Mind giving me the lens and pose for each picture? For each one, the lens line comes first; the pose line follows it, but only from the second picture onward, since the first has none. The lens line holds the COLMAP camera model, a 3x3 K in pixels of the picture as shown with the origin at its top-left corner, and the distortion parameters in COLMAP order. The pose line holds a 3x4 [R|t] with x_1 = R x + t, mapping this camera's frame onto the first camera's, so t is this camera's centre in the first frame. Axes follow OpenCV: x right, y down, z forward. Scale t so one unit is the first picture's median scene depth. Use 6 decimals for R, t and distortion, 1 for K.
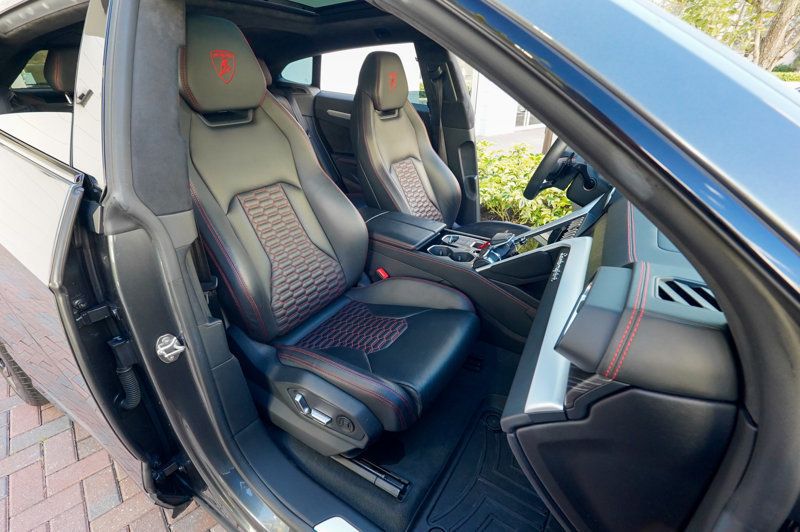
lens RADIAL K [[367.8, 0, 396.3], [0, 367.8, 270.1], [0, 0, 1]] dist [-0.016886, 0.008789]
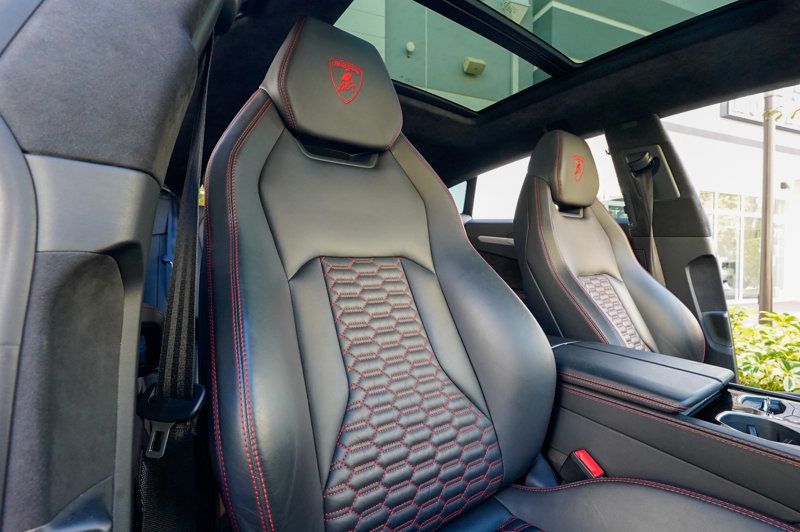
lens RADIAL K [[367.8, 0, 398.0], [0, 367.8, 267.6], [0, 0, 1]] dist [-0.016886, 0.008789]
pose [[0.932841, 0.007867, -0.360203, -0.098792], [-0.169393, 0.891948, -0.419207, 0.023094], [0.317984, 0.452070, 0.833378, 0.474817]]
